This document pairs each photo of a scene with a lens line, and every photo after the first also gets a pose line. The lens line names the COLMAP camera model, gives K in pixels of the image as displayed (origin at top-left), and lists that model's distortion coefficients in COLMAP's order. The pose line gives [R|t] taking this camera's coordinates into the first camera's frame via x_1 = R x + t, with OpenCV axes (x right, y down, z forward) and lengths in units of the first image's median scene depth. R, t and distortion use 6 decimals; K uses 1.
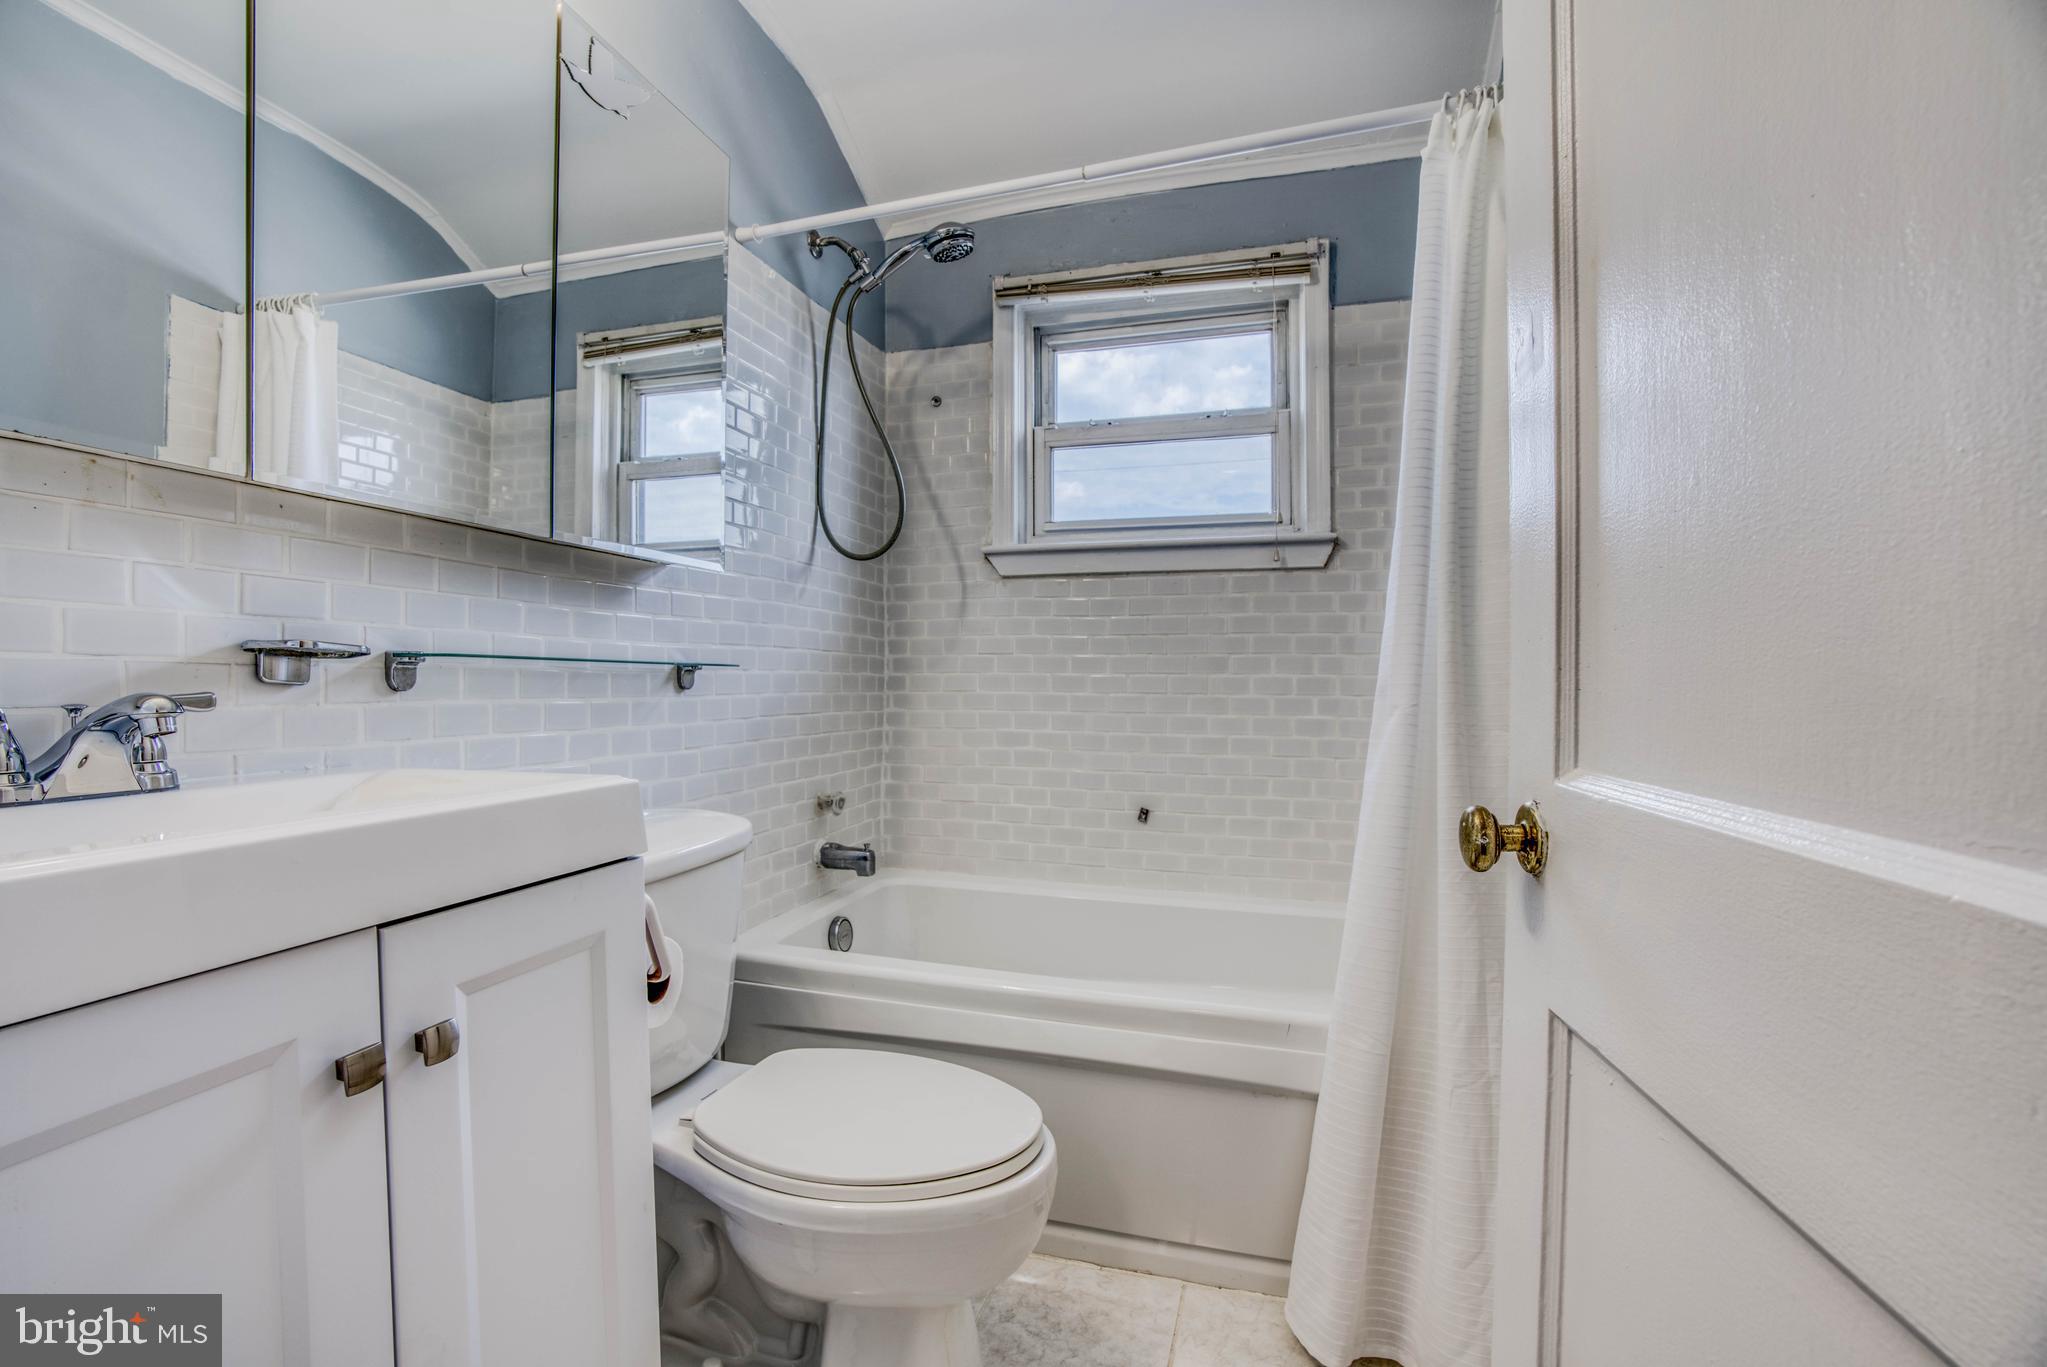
lens RADIAL K [[941.0, 0, 1020.2], [0, 941.0, 683.8], [0, 0, 1]] dist [-0.066621, 0.024864]
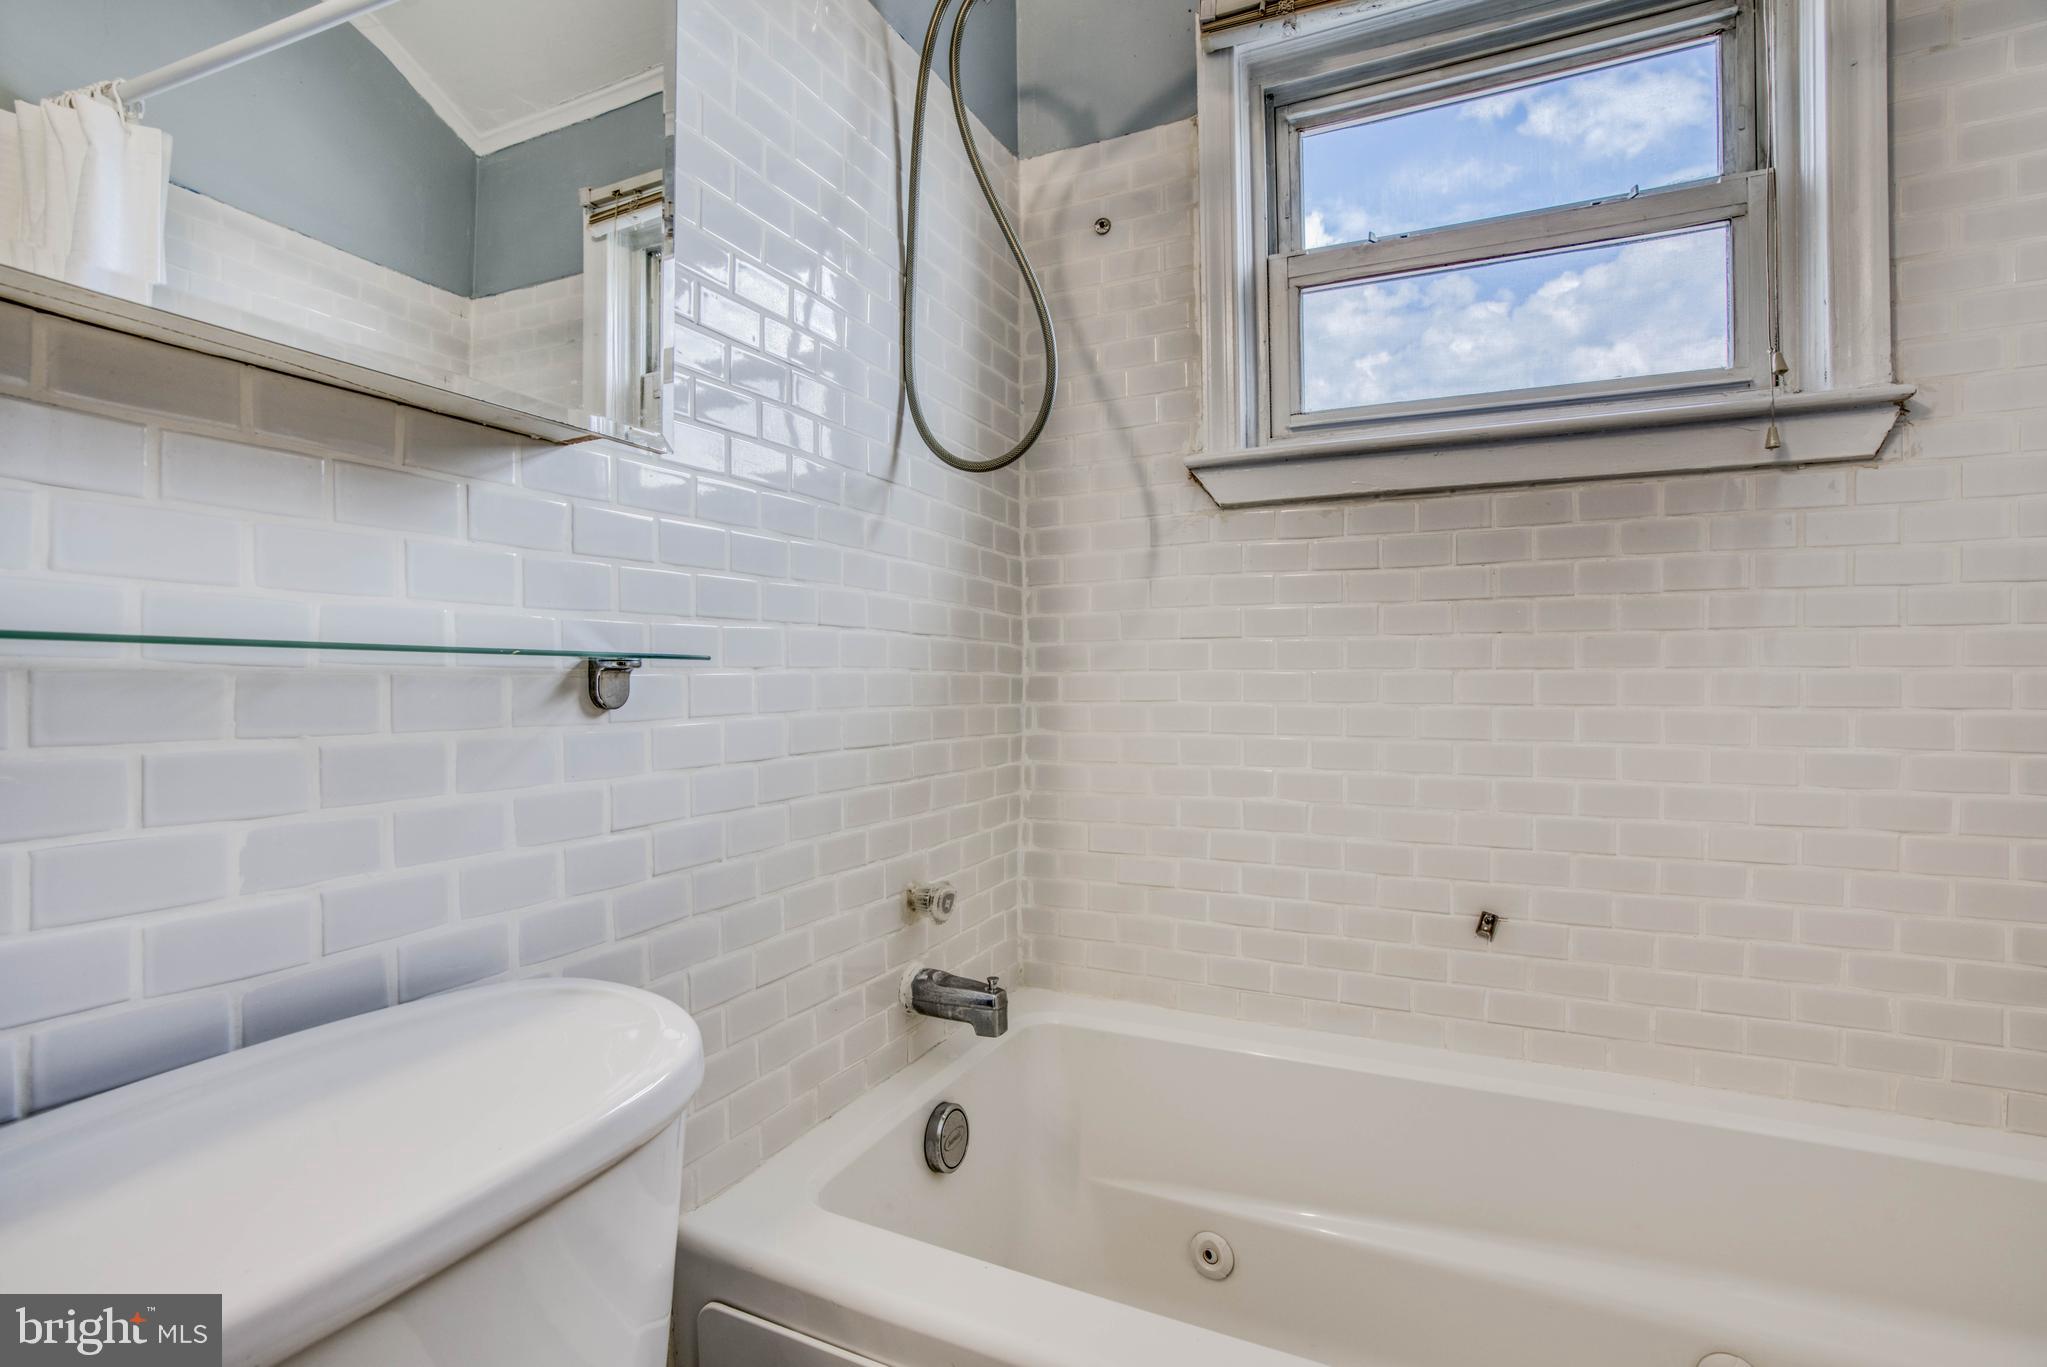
lens RADIAL K [[941.0, 0, 1014.1], [0, 941.0, 684.0], [0, 0, 1]] dist [-0.066621, 0.024864]
pose [[0.988000, -0.006521, -0.154317, -0.057848], [0.006723, 0.999977, 0.000783, -0.004378], [0.154308, -0.001811, 0.988021, 0.410803]]
